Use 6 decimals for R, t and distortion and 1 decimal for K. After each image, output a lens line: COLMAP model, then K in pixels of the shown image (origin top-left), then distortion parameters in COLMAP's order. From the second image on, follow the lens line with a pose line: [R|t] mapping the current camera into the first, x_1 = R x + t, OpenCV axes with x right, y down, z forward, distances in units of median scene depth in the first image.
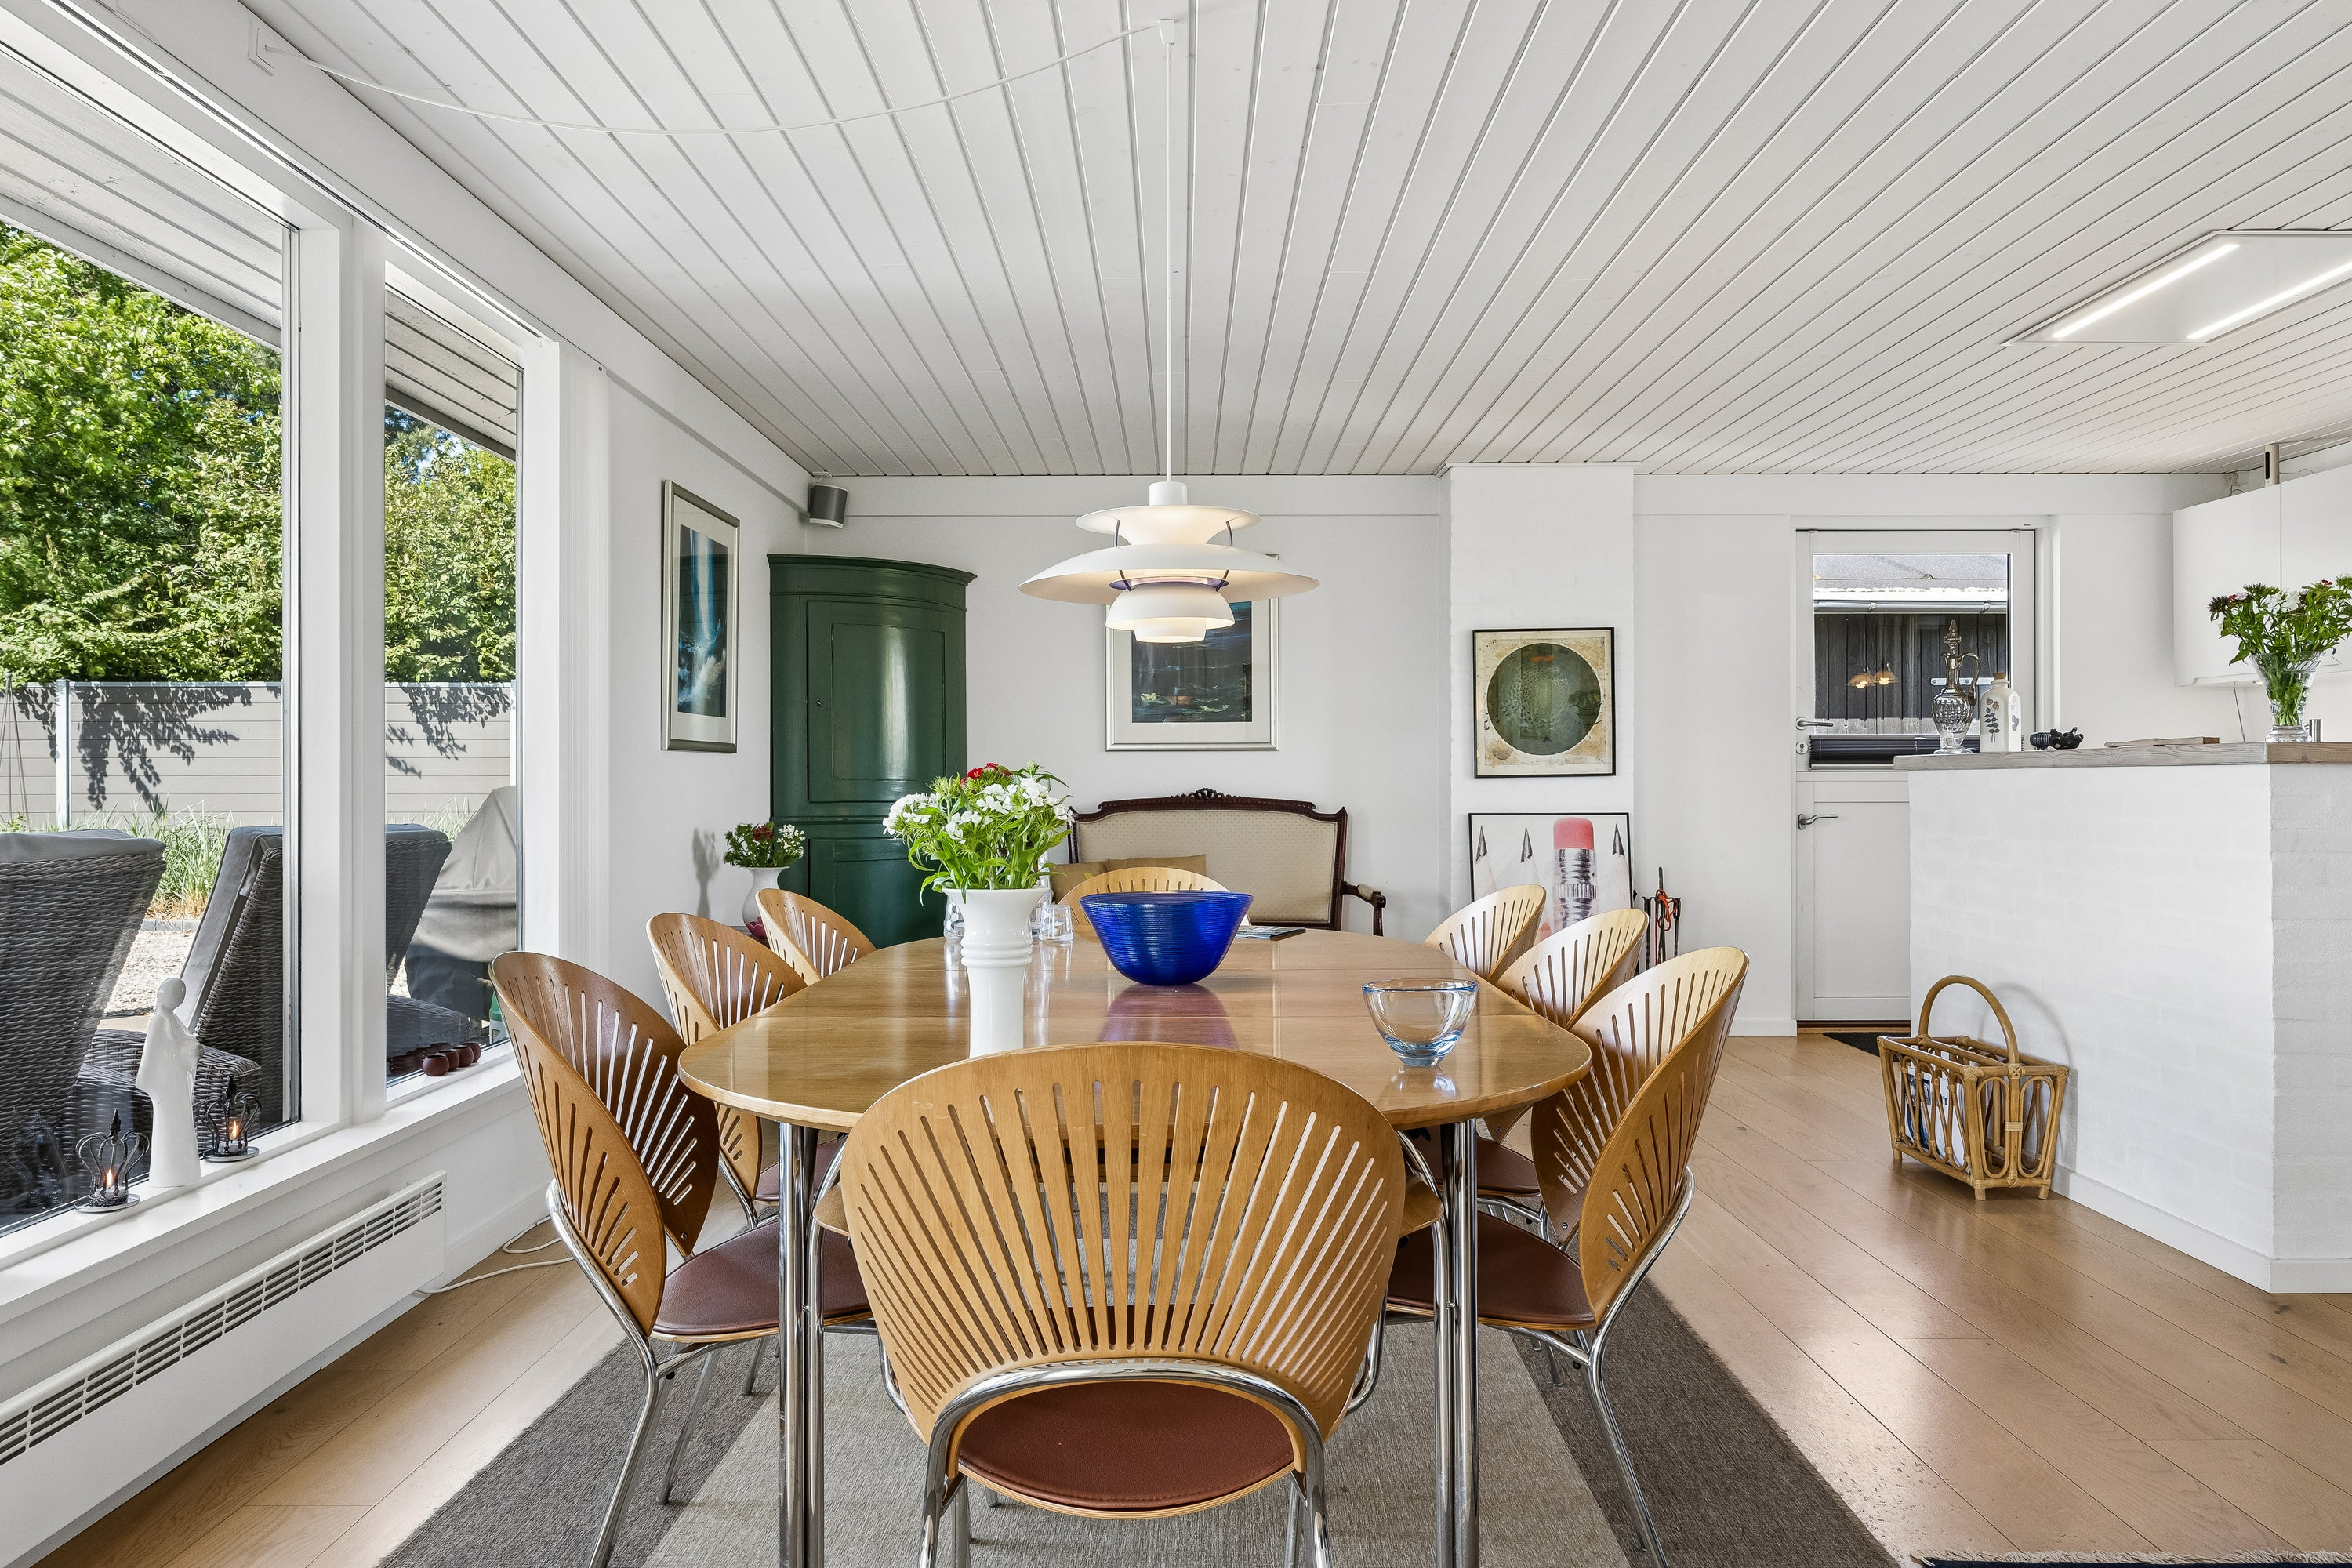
lens RADIAL K [[1533.2, 0, 1184.9], [0, 1533.2, 780.6], [0, 0, 1]] dist [-0.001504, 0.002085]
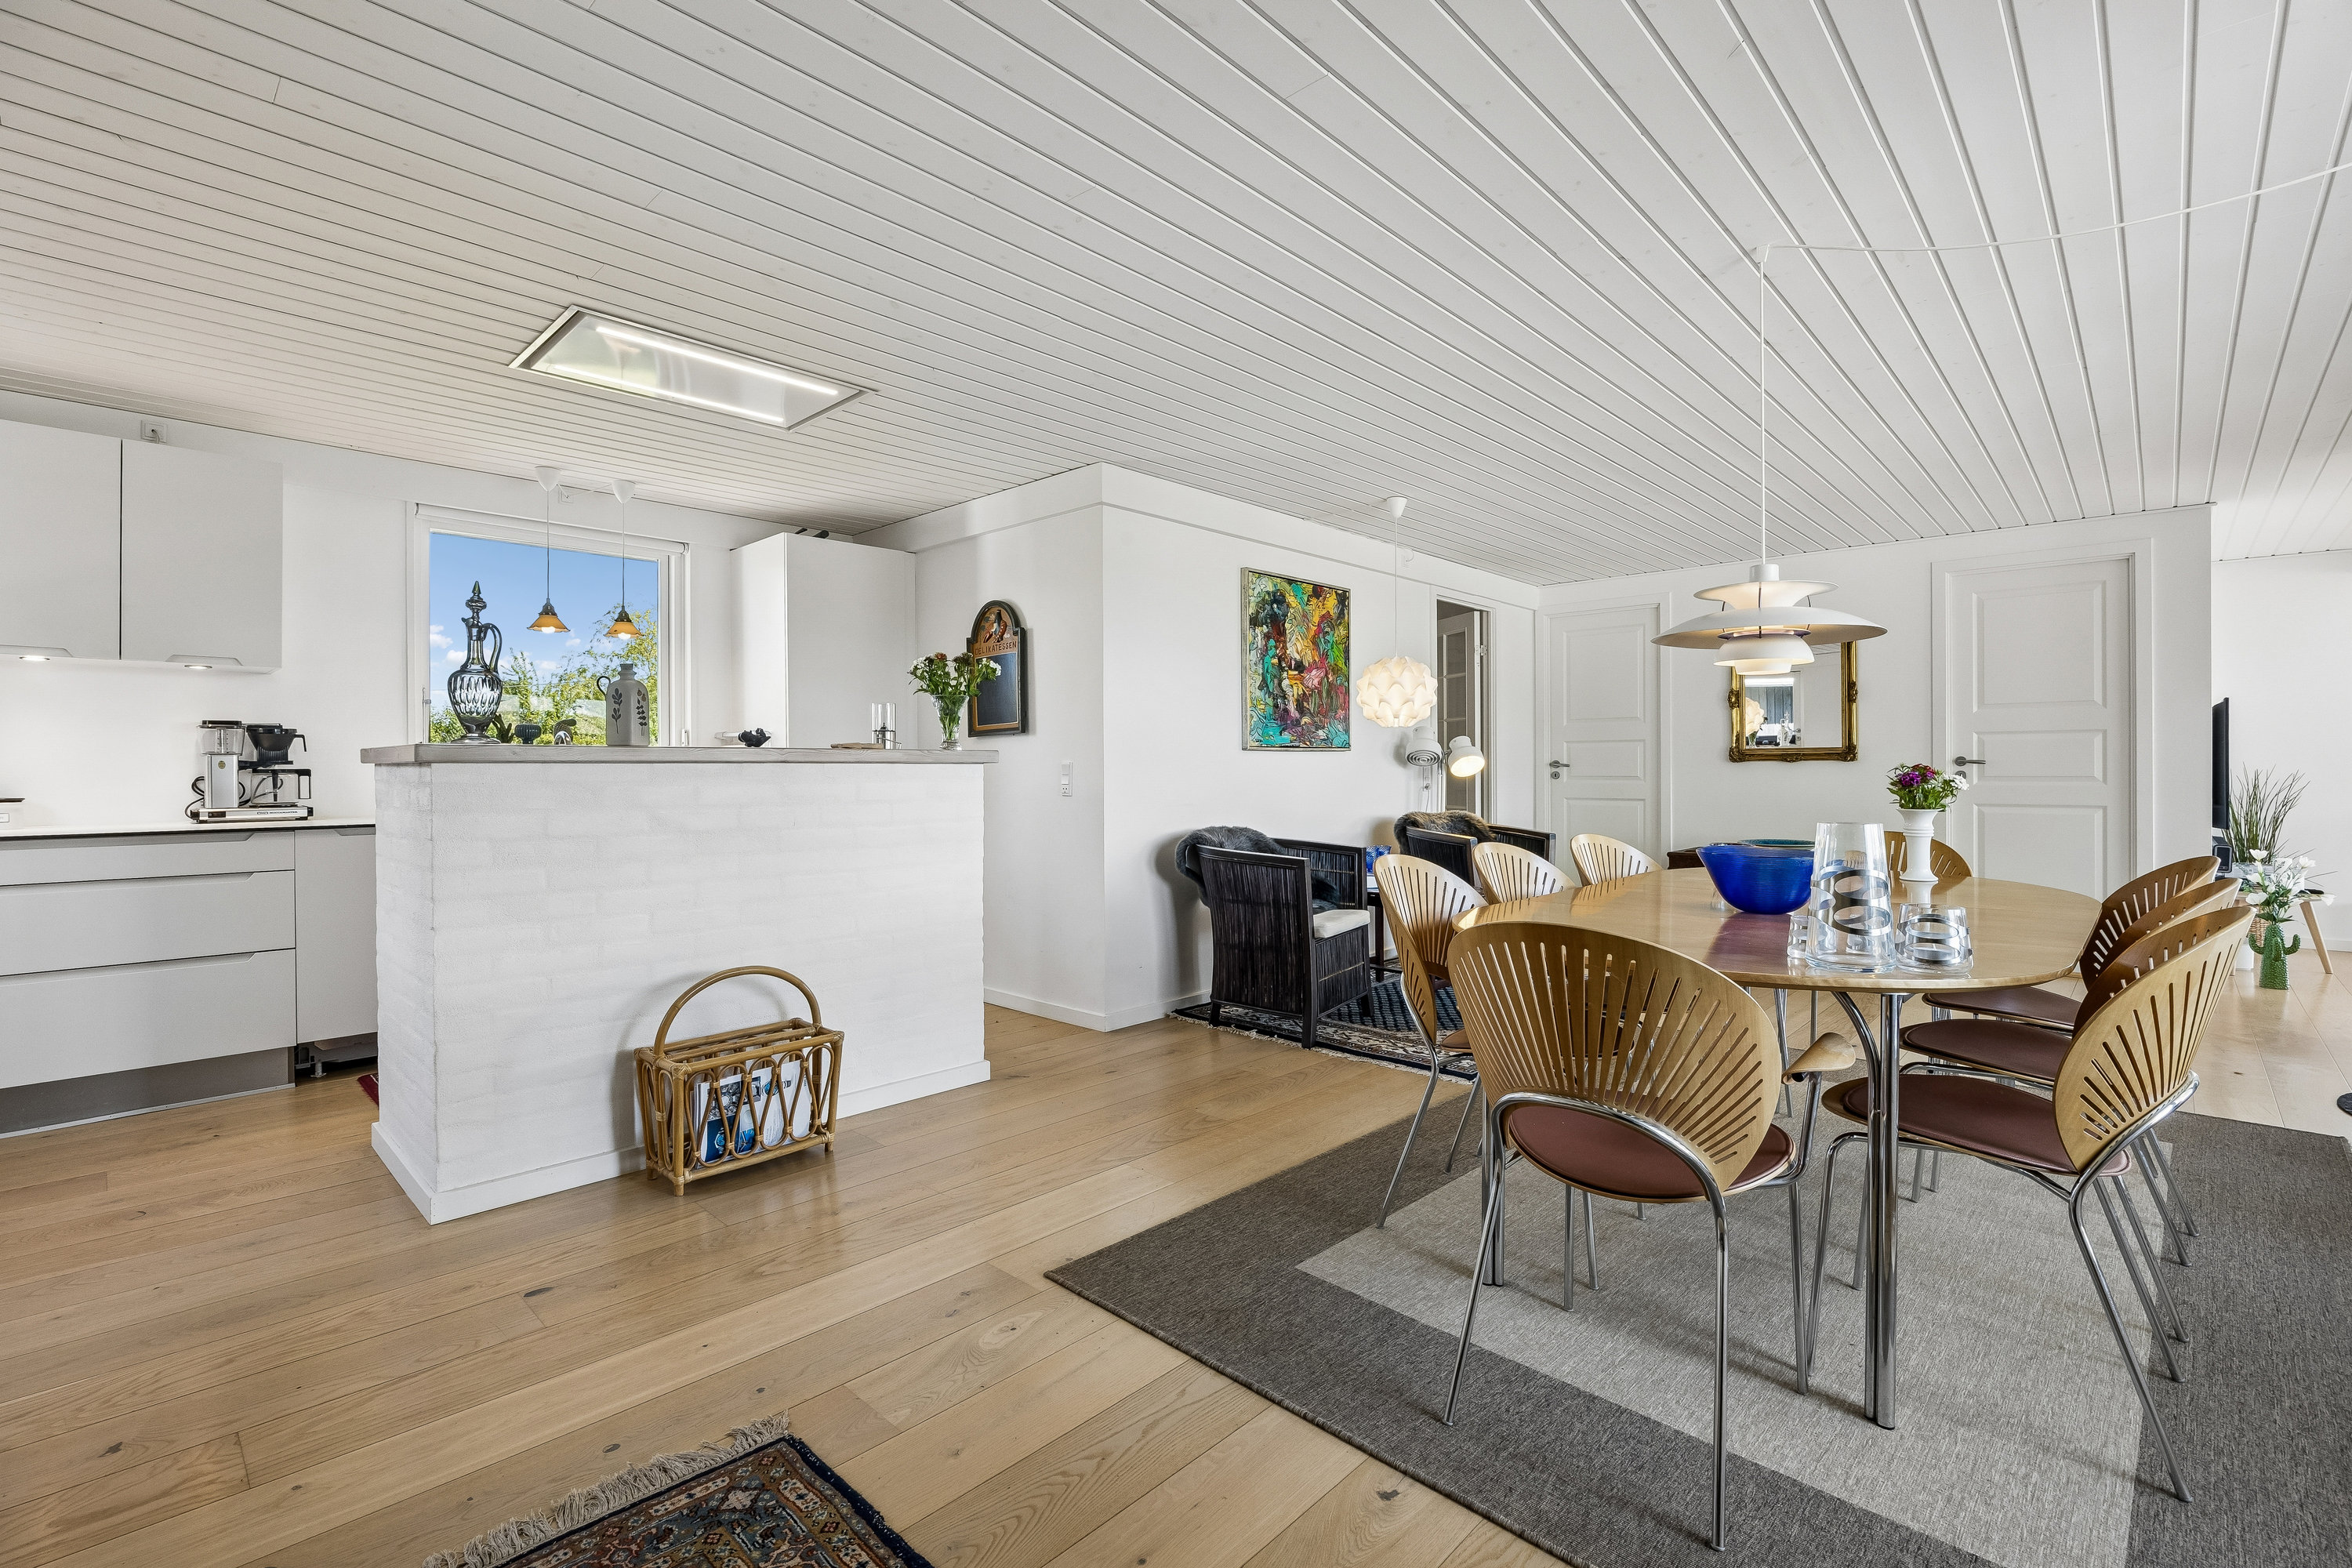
lens RADIAL K [[1045.7, 0, 1155.7], [0, 1045.7, 776.9], [0, 0, 1]] dist [-0.018750, 0.000509]
pose [[-0.716166, 0.004622, 0.697915, -0.144289], [0.007778, 0.999969, 0.001359, 0.002011], [-0.697887, 0.006401, -0.716179, 1.115726]]
